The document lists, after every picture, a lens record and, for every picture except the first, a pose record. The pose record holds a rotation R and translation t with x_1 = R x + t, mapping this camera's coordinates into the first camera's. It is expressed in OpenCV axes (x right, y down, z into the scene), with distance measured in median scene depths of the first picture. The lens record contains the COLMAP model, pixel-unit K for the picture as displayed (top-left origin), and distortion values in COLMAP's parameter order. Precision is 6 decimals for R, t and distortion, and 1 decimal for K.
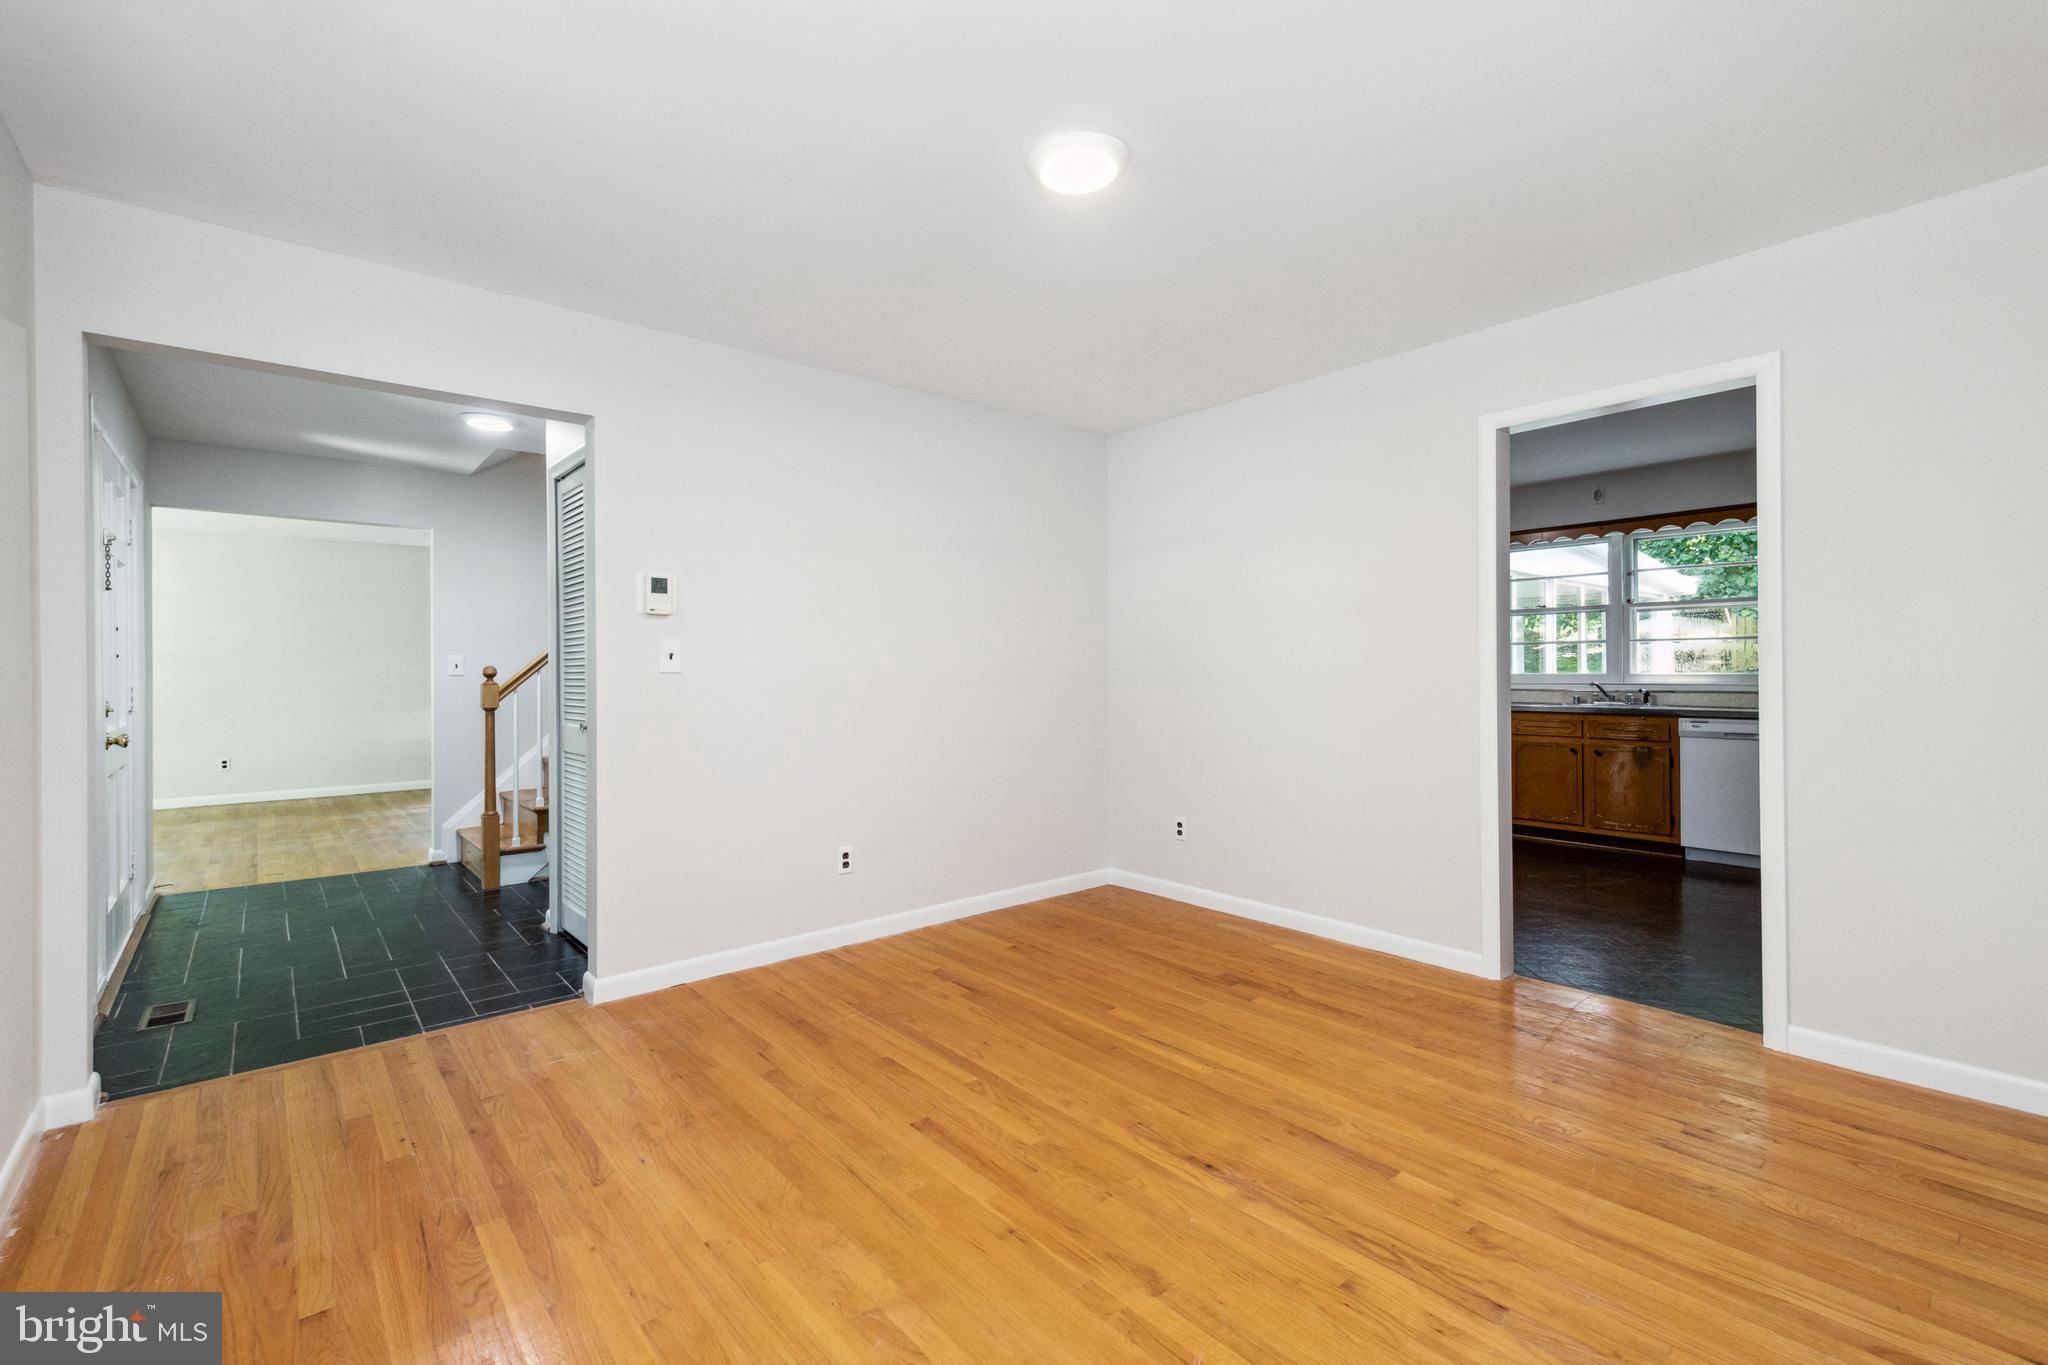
lens RADIAL K [[926.1, 0, 990.5], [0, 926.1, 674.3], [0, 0, 1]] dist [0.027728, -0.000029]
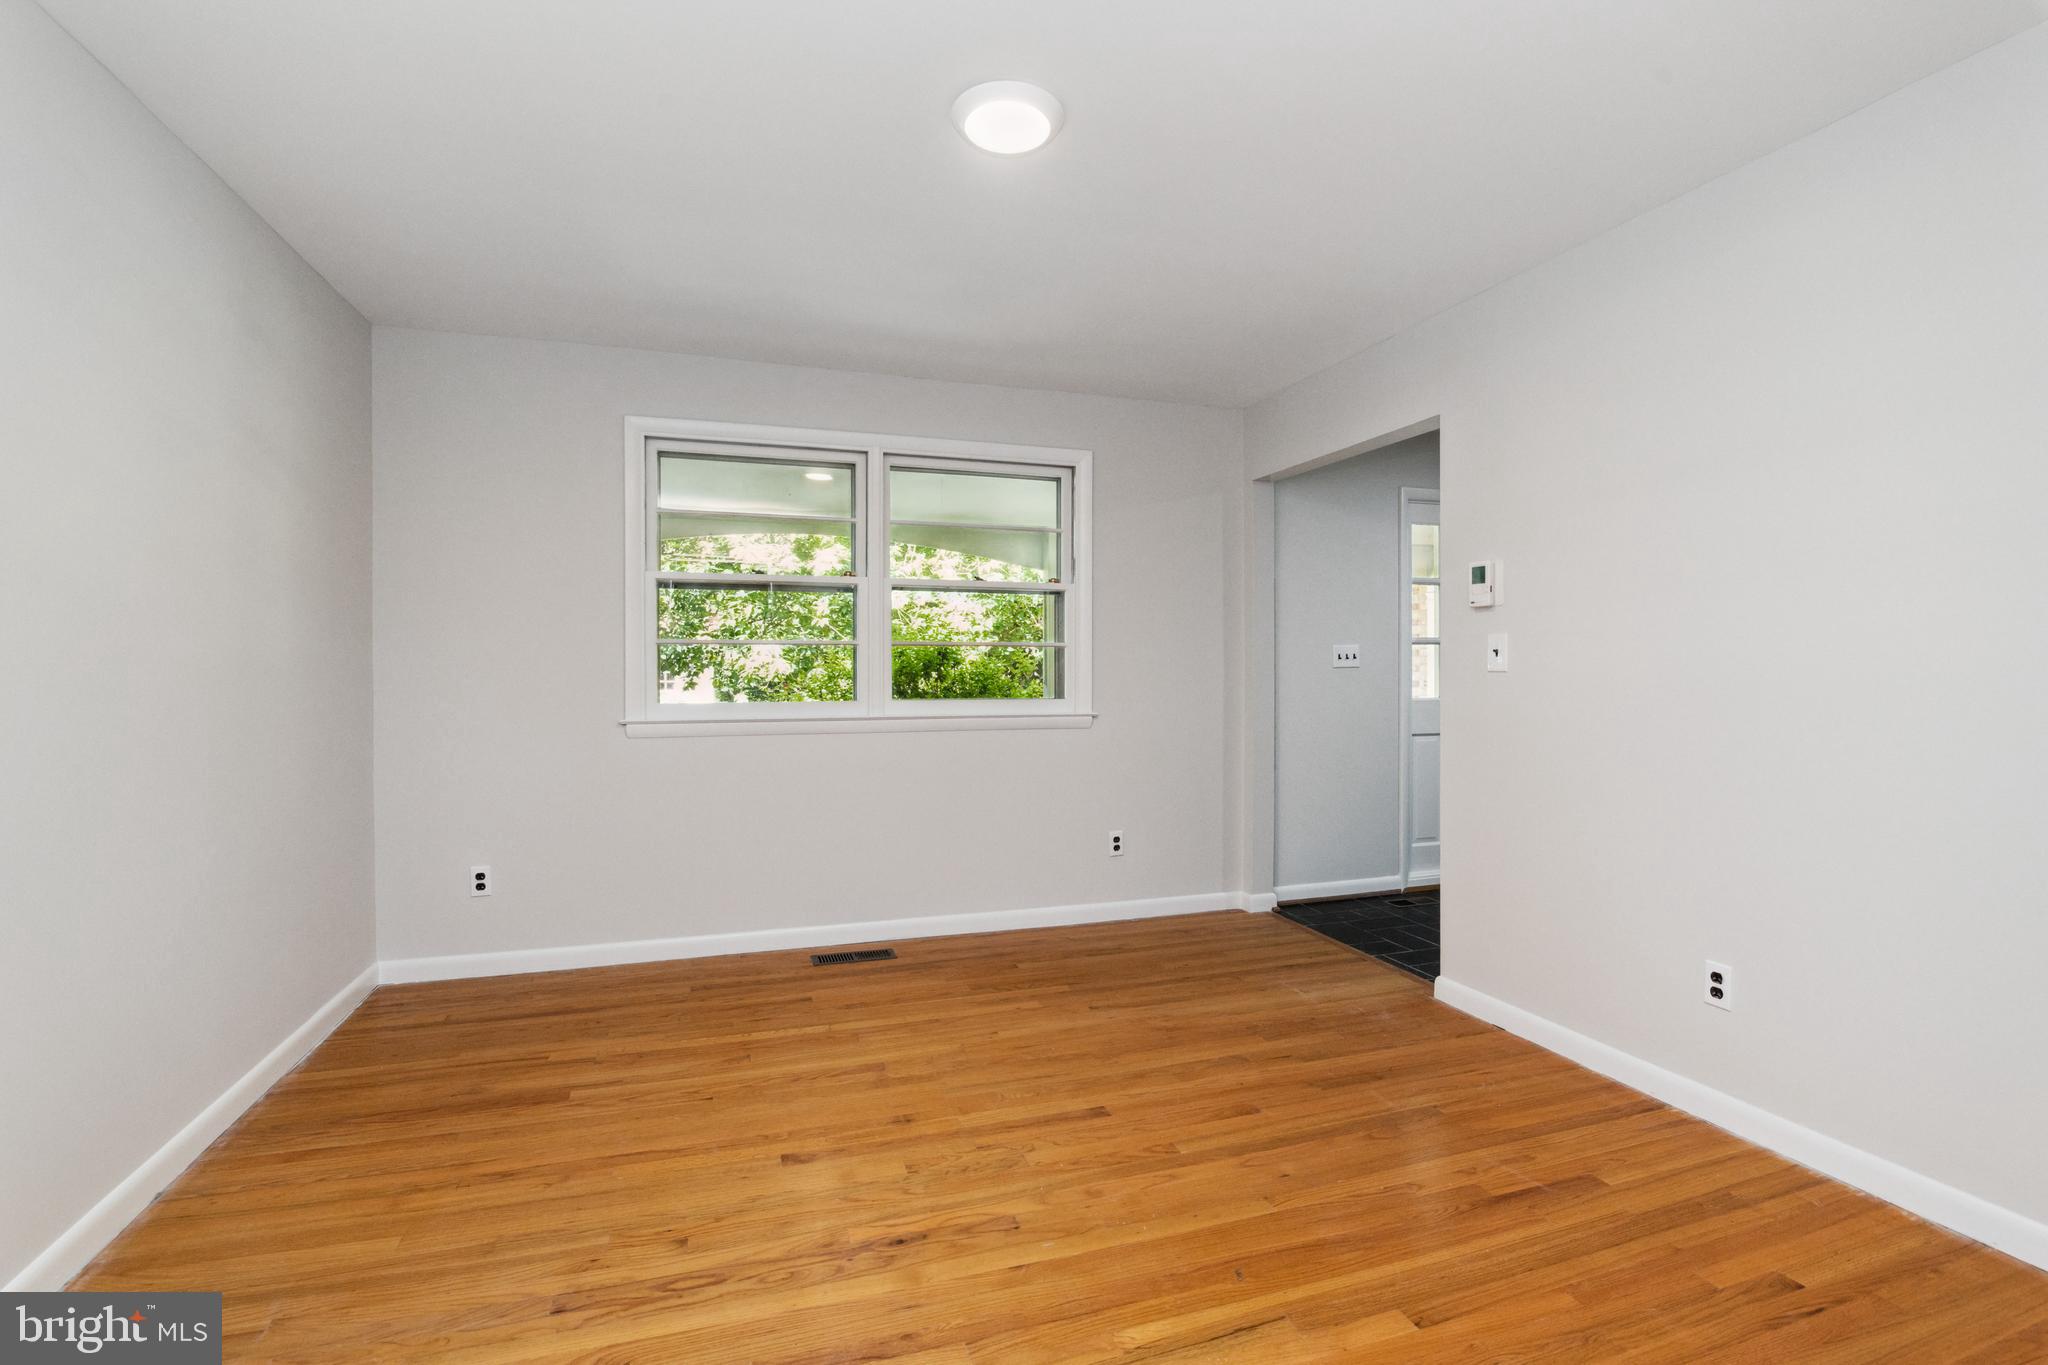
lens RADIAL K [[906.4, 0, 1028.0], [0, 906.4, 667.5], [0, 0, 1]] dist [0.016922, -0.012103]
pose [[-0.350921, 0.004146, -0.936396, 0.802847], [0.004937, 0.999984, 0.002577, -0.012150], [0.936392, -0.003719, -0.350936, 1.144374]]
